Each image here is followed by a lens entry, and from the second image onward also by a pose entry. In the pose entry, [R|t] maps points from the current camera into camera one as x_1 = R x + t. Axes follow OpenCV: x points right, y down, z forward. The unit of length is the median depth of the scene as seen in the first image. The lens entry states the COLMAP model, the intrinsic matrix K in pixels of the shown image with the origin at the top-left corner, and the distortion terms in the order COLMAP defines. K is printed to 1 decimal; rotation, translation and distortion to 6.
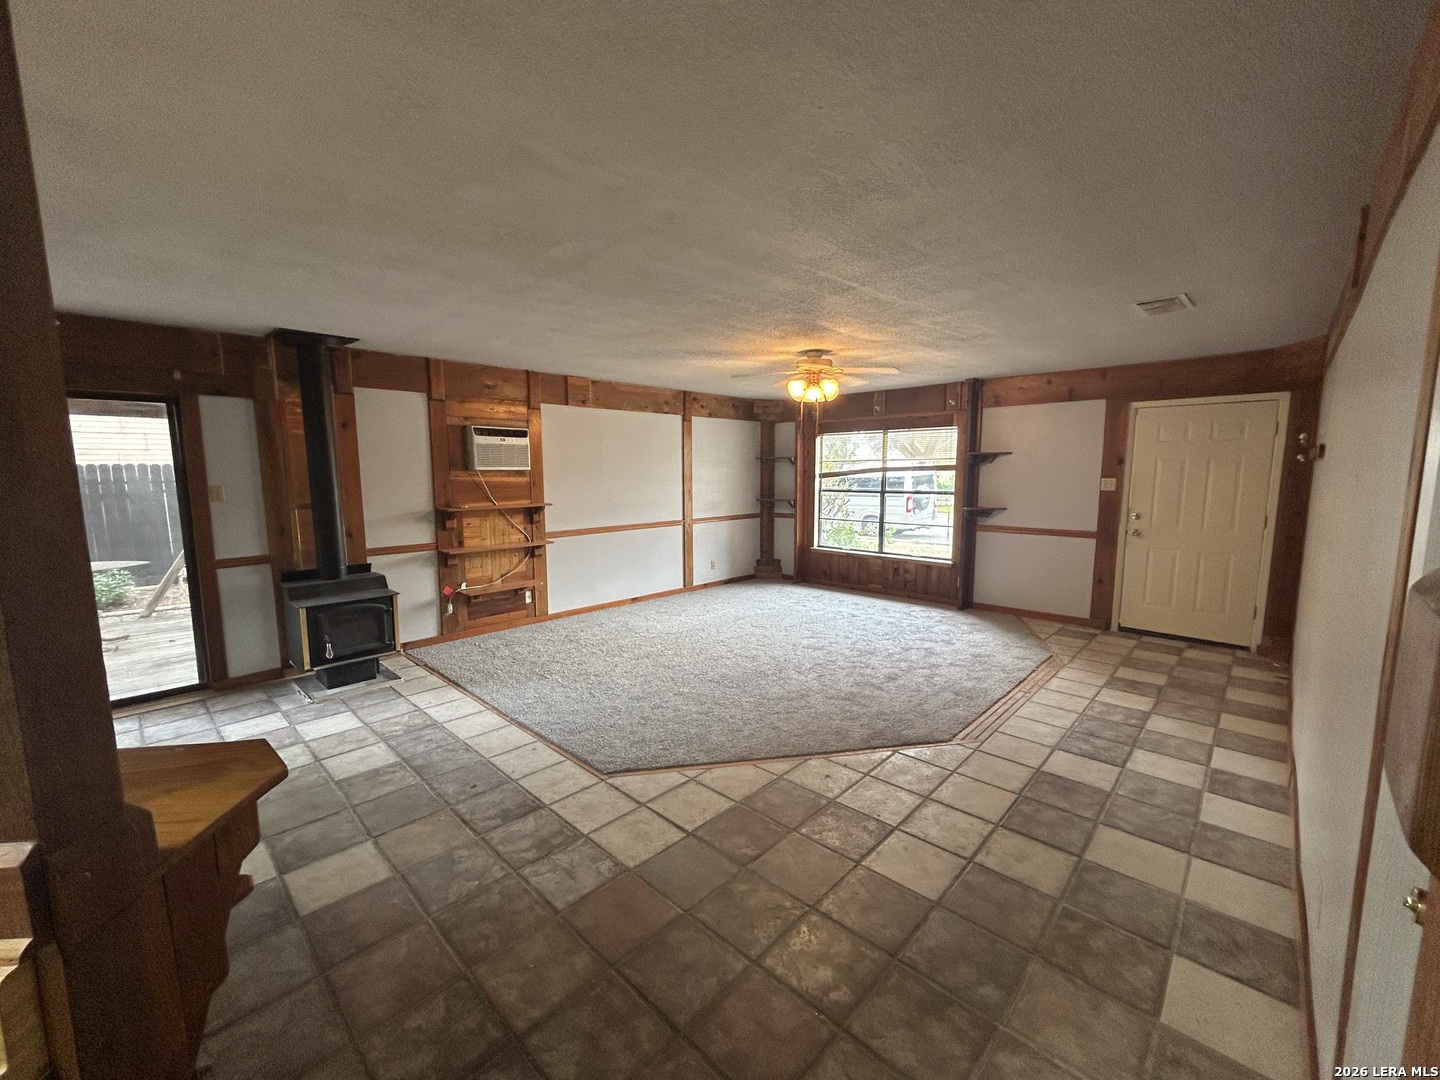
lens RADIAL K [[584.8, 0, 717.9], [0, 584.8, 539.7], [0, 0, 1]] dist [-0.000729, 0.000002]
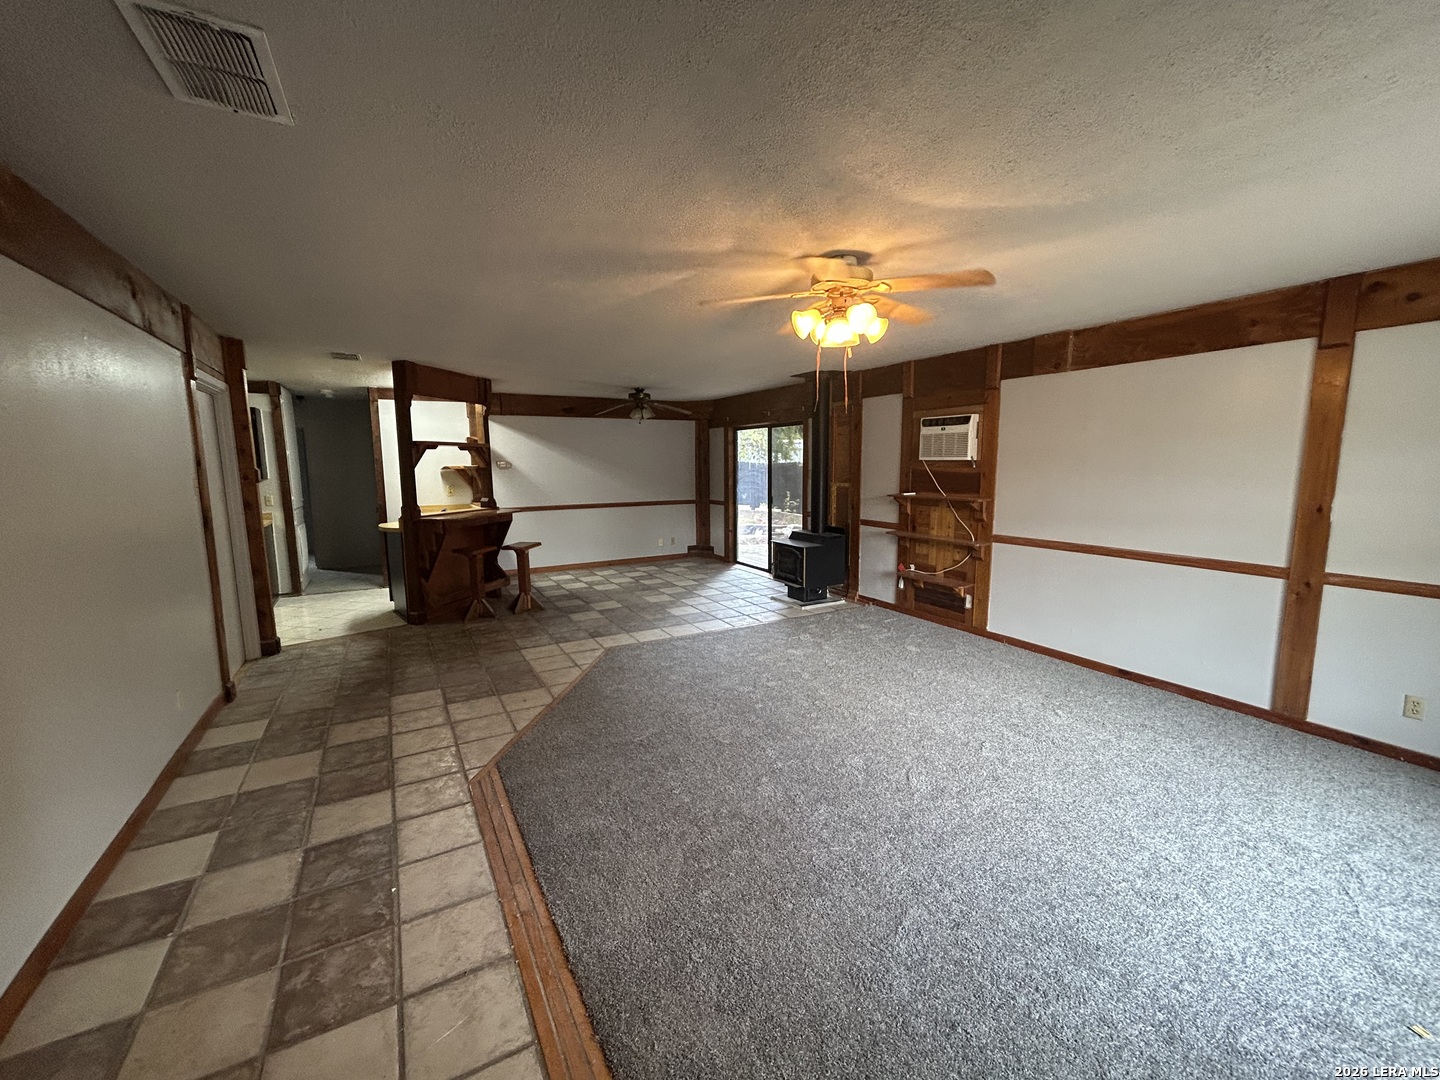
lens RADIAL K [[584.8, 0, 717.9], [0, 584.8, 539.7], [0, 0, 1]] dist [-0.000729, 0.000002]
pose [[-0.294294, 0.132330, -0.946509, 0.759386], [-0.109613, 0.979159, 0.170976, -0.129332], [0.949408, 0.154067, -0.273655, 1.045076]]
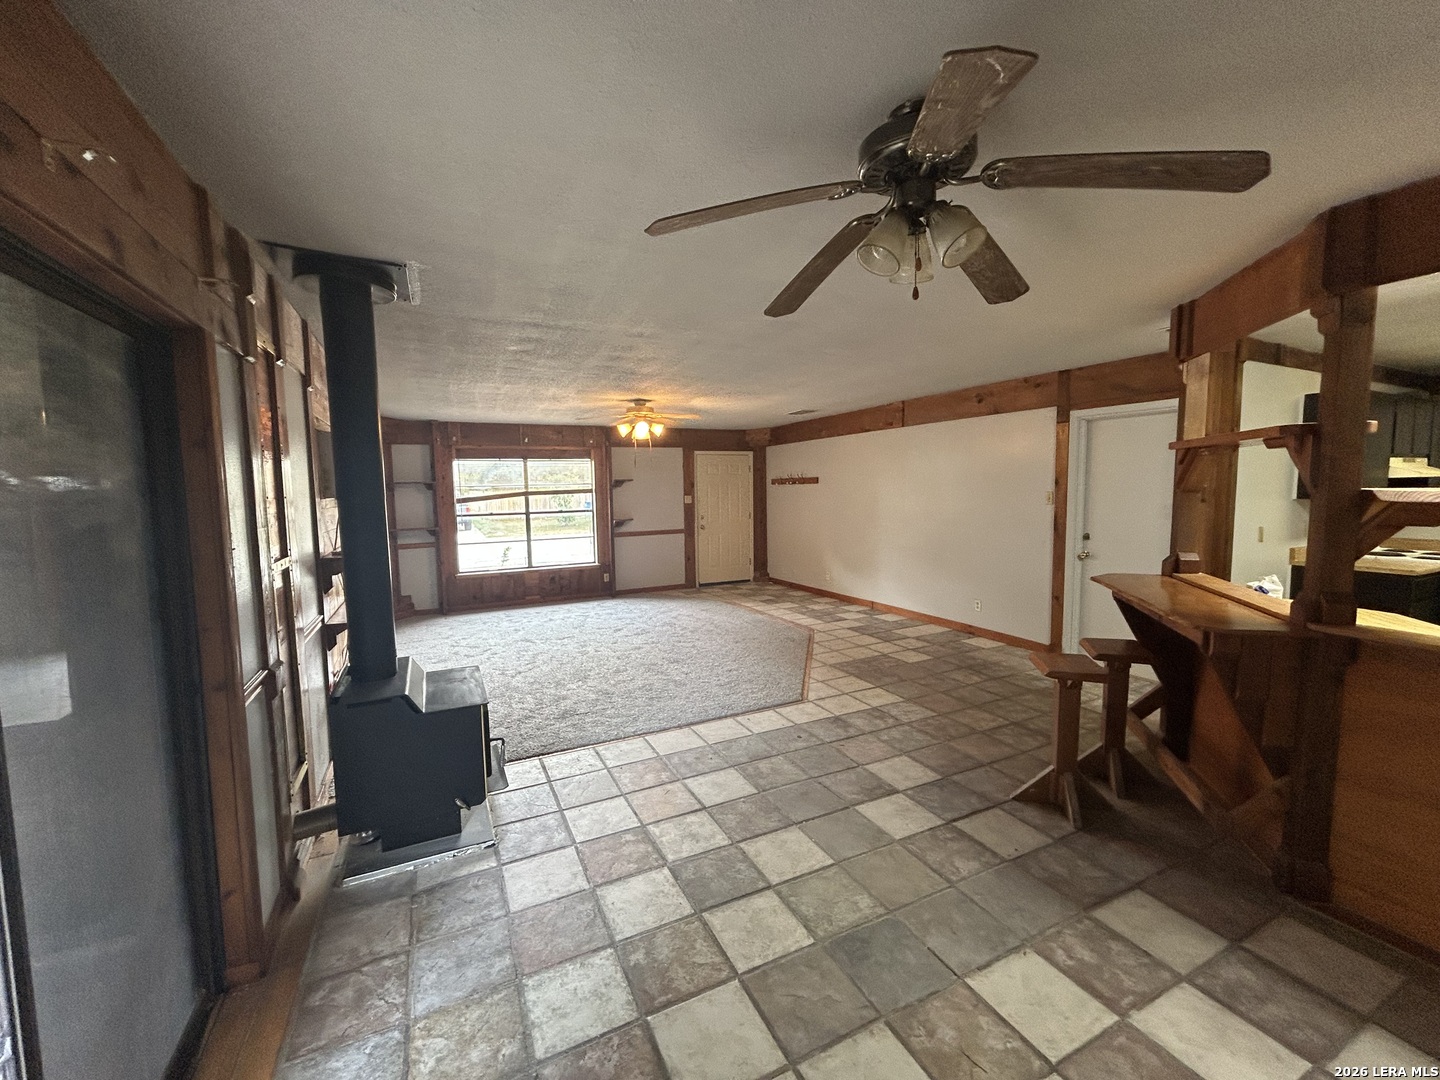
lens RADIAL K [[584.8, 0, 717.9], [0, 584.8, 539.7], [0, 0, 1]] dist [-0.000729, 0.000002]
pose [[0.346219, -0.085154, 0.934281, -0.969091], [0.130875, 0.990518, 0.041781, -0.045699], [-0.928980, 0.107809, 0.354081, 0.399814]]
